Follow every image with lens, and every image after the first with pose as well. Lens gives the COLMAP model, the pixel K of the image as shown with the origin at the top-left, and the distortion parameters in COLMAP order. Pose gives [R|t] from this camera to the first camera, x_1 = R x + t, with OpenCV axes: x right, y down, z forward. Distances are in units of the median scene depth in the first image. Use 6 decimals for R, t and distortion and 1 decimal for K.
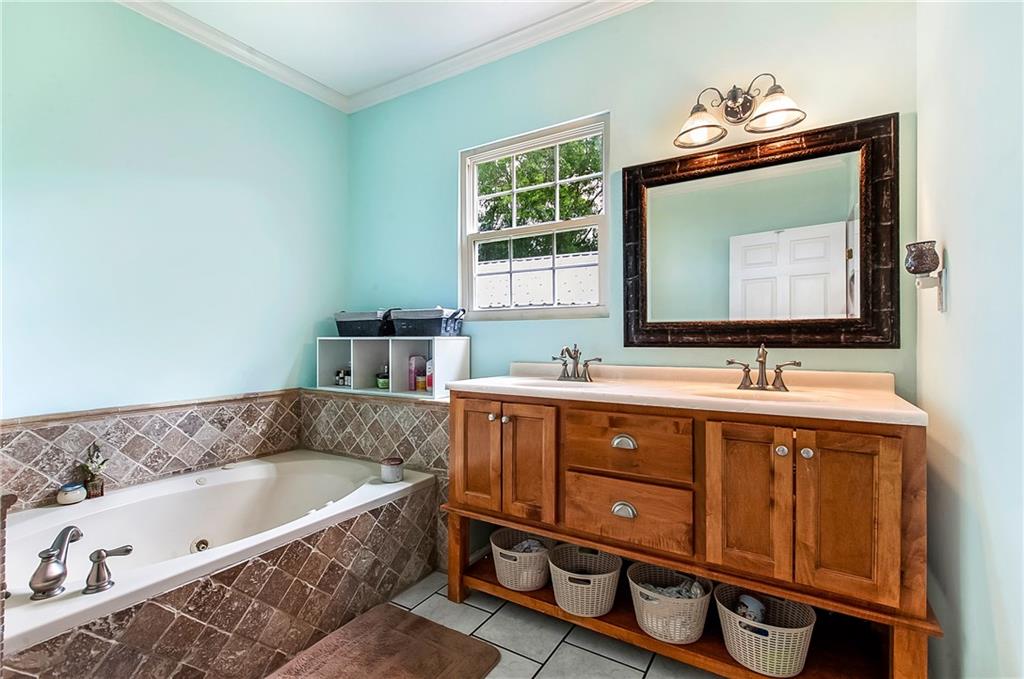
lens RADIAL K [[468.4, 0, 501.5], [0, 468.4, 338.4], [0, 0, 1]] dist [0.001256, 0.000602]
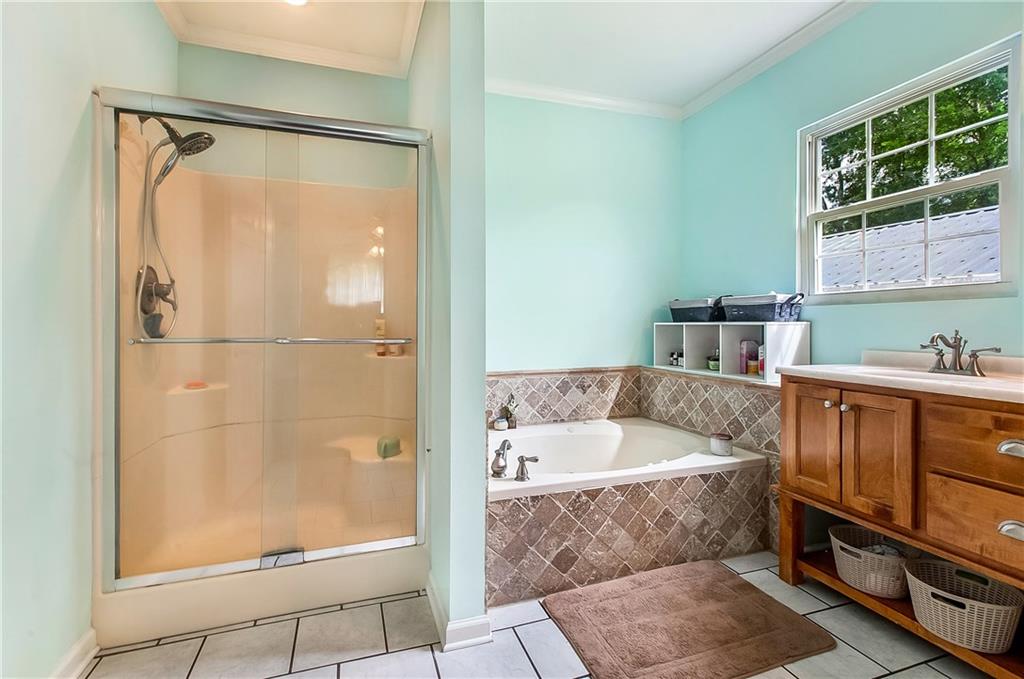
lens RADIAL K [[471.9, 0, 508.9], [0, 471.9, 326.9], [0, 0, 1]] dist [0.018012, -0.000034]
pose [[0.781202, 0.002353, -0.624274, 0.077781], [0.002538, 0.999973, 0.006945, -0.001882], [0.624274, -0.007010, 0.781174, -0.191356]]
